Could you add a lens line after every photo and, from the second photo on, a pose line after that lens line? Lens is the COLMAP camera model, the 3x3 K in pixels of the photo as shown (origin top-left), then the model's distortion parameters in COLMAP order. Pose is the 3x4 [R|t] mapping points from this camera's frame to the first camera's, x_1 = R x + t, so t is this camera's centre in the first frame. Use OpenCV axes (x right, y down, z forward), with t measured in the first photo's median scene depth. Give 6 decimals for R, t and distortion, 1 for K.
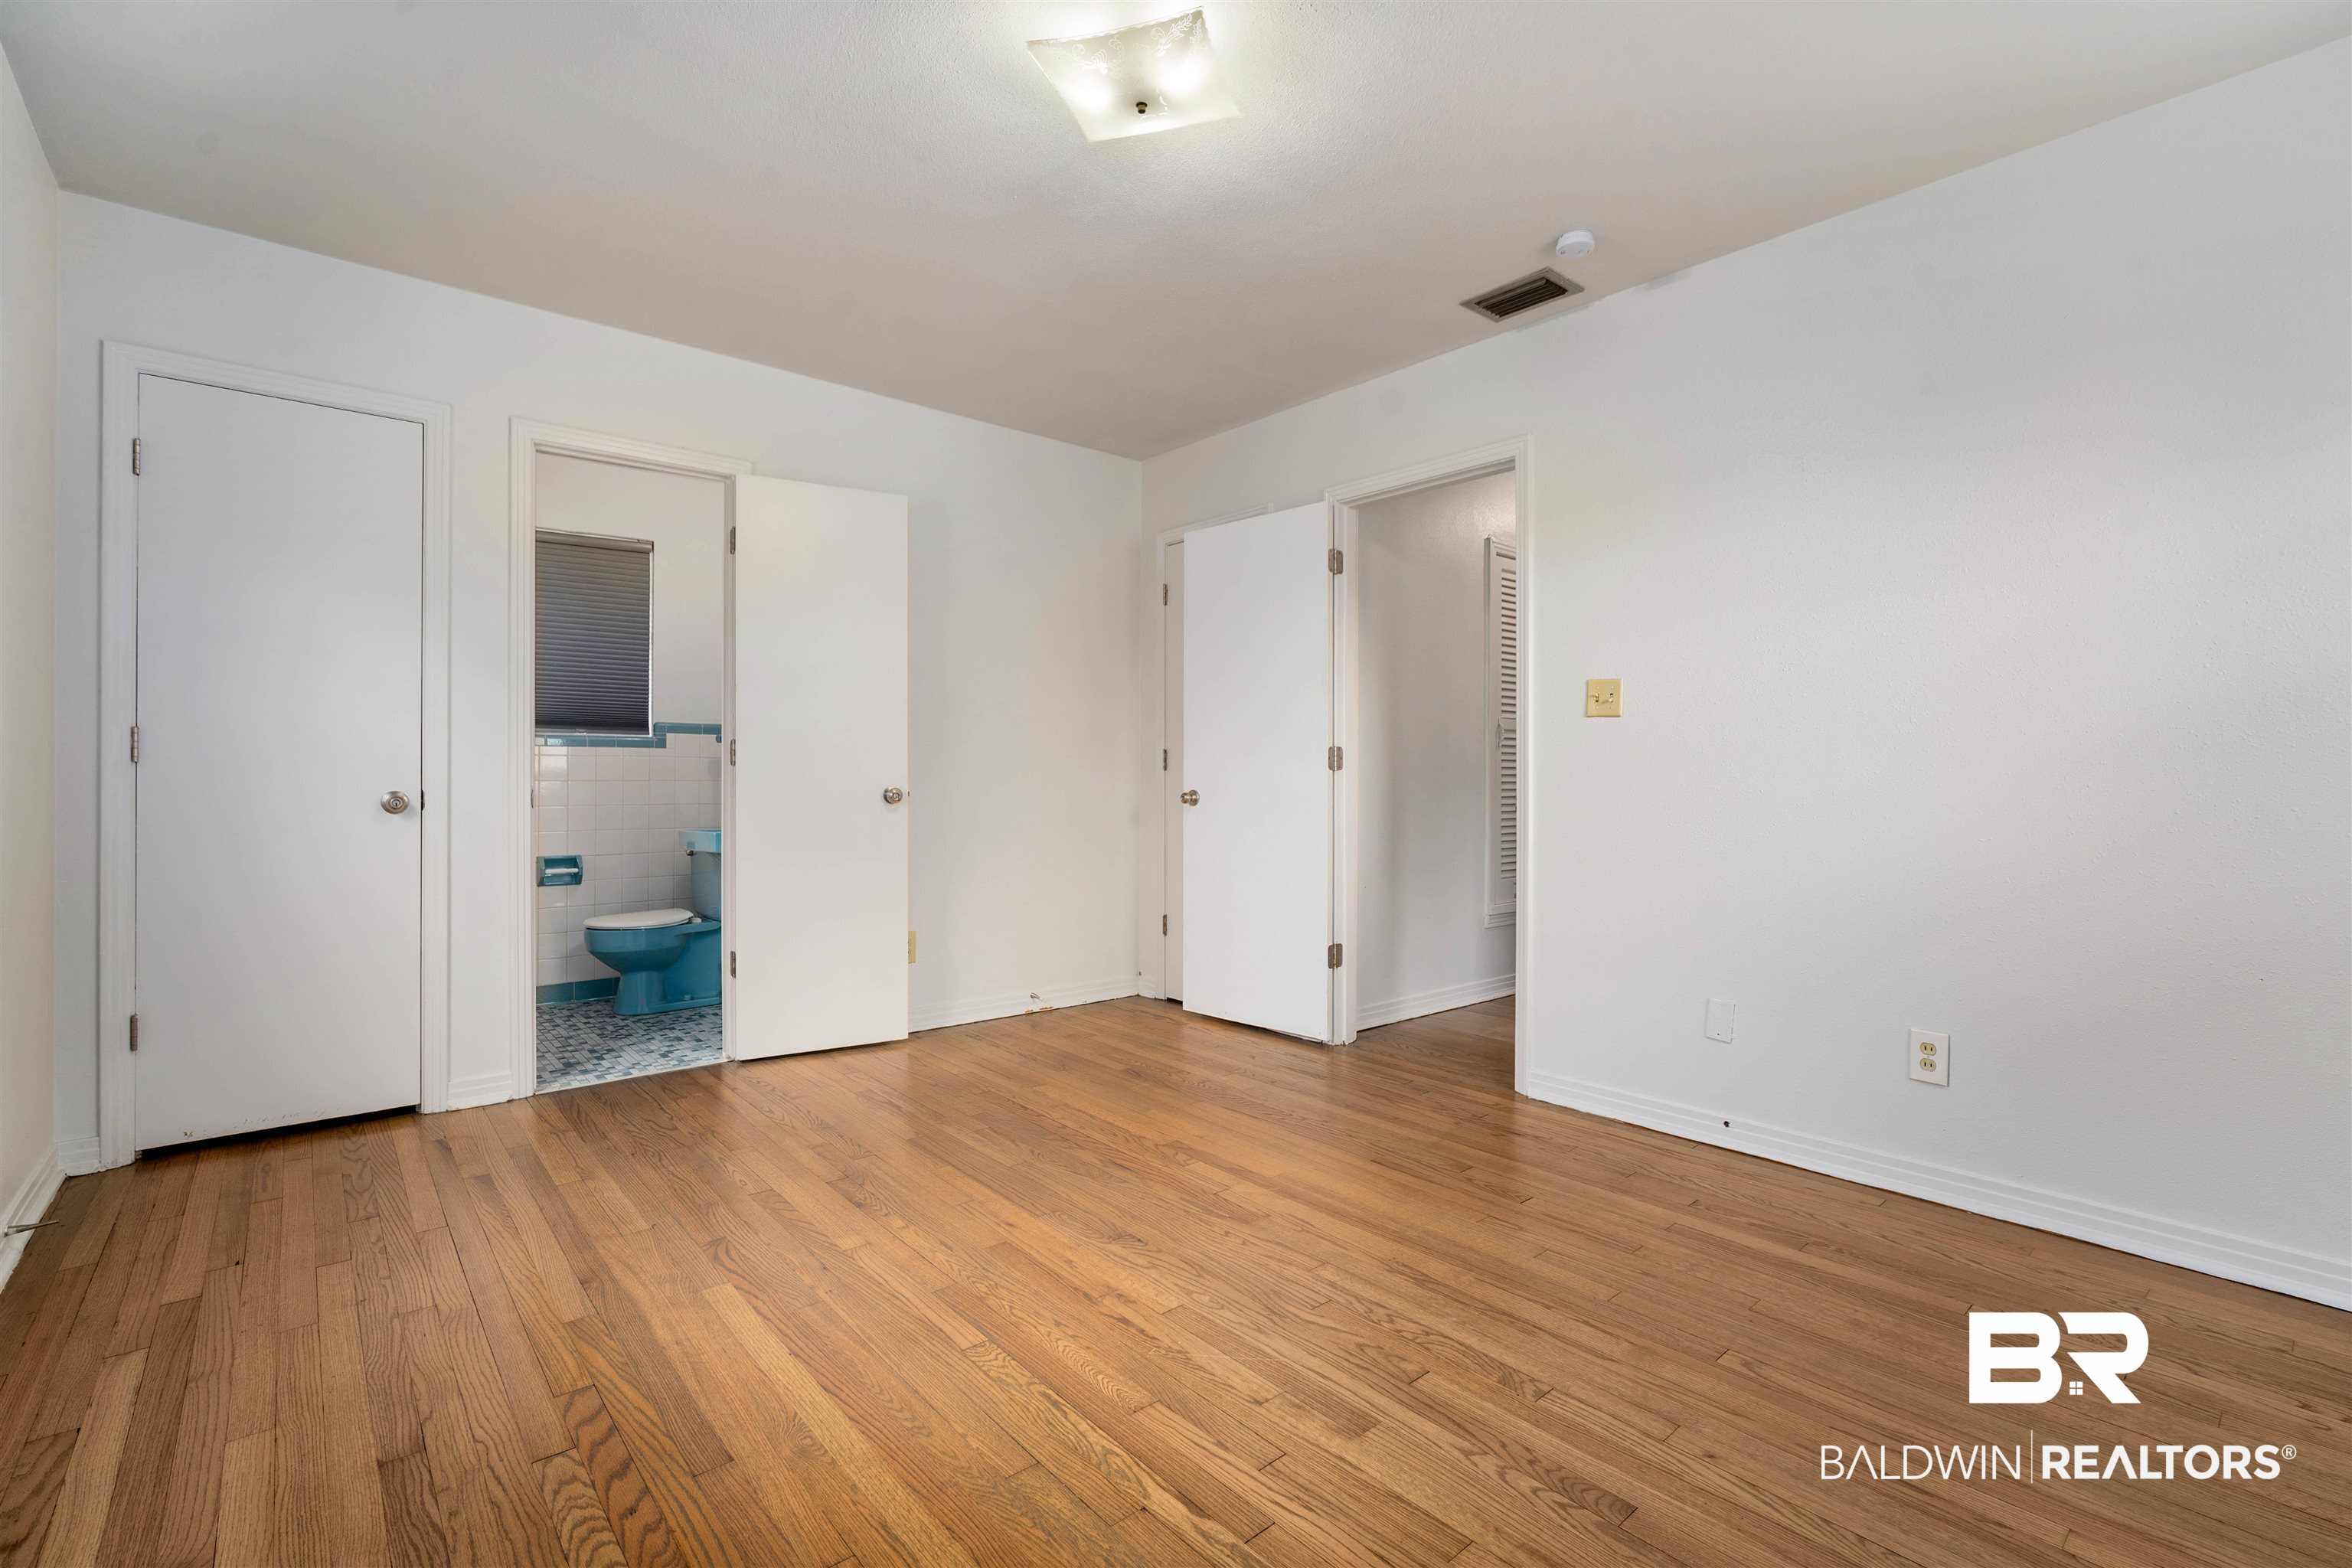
lens RADIAL K [[1037.8, 0, 1190.3], [0, 1037.8, 781.4], [0, 0, 1]] dist [-0.009287, 0.000708]
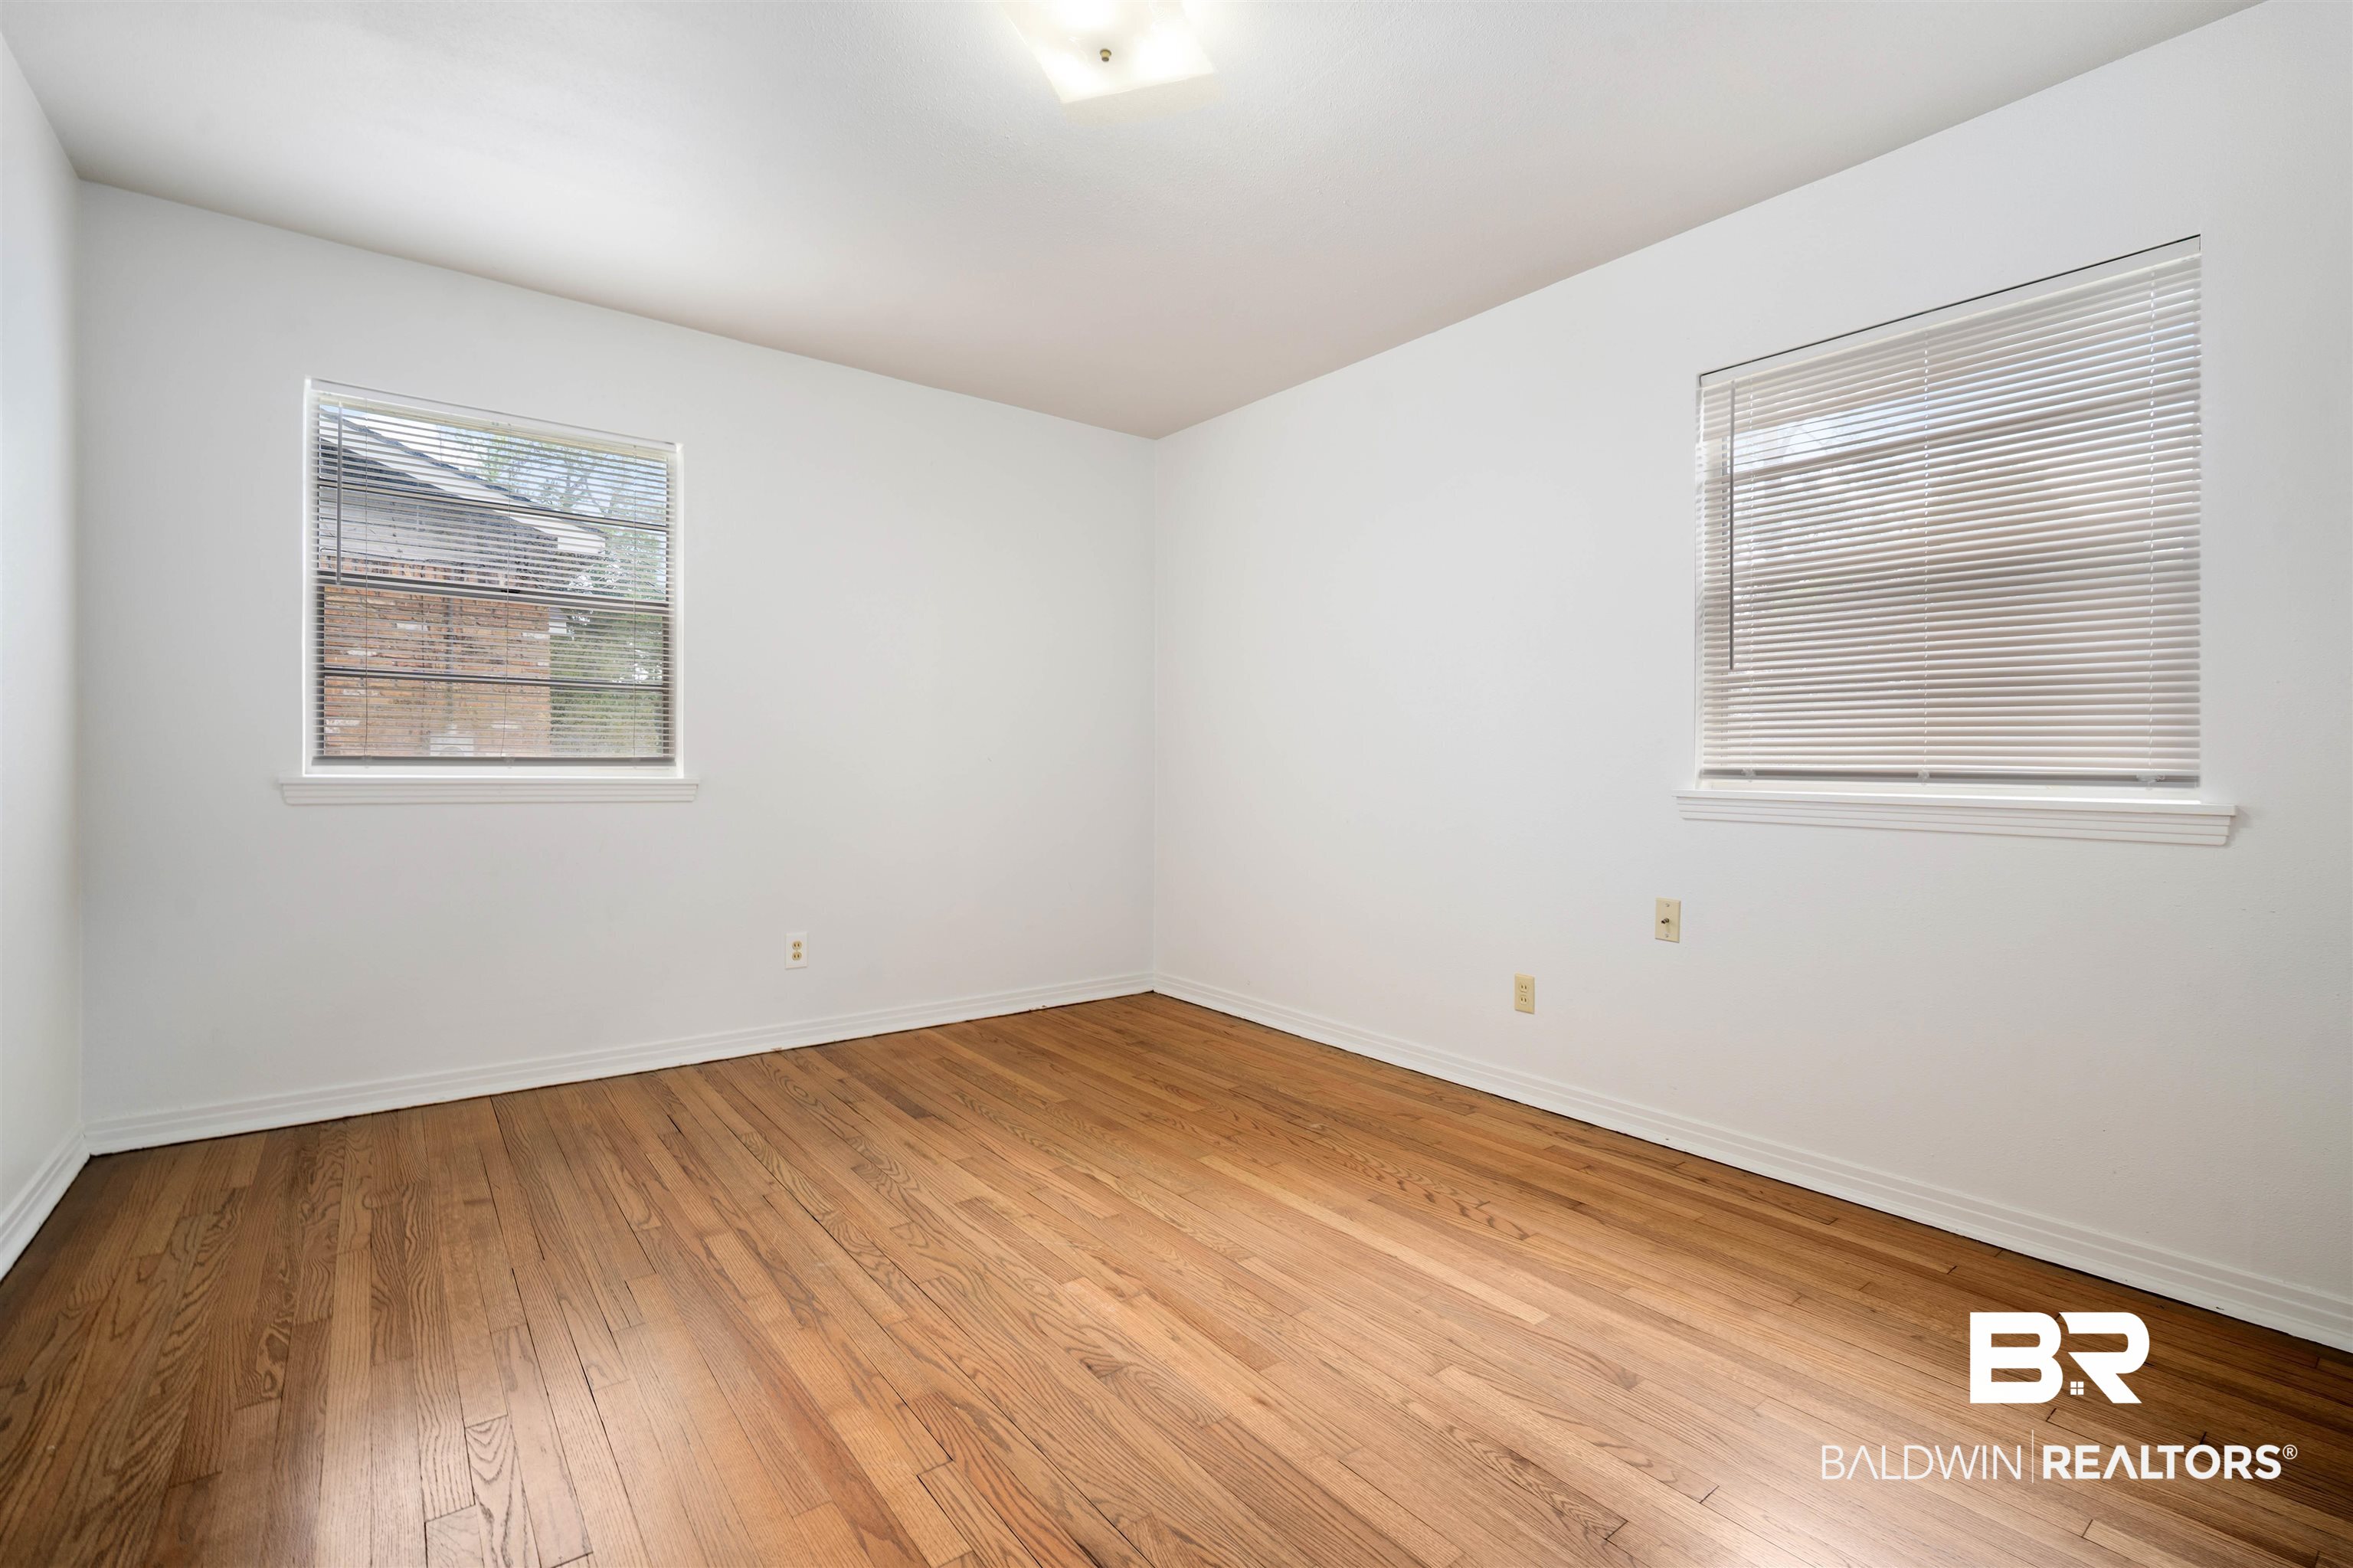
lens RADIAL K [[1038.3, 0, 1190.9], [0, 1038.3, 781.4], [0, 0, 1]] dist [-0.009287, 0.000708]
pose [[-0.998854, -0.014904, 0.045472, -0.183667], [-0.014063, 0.999725, 0.018771, -0.021121], [-0.045740, 0.018110, -0.998789, 2.099828]]
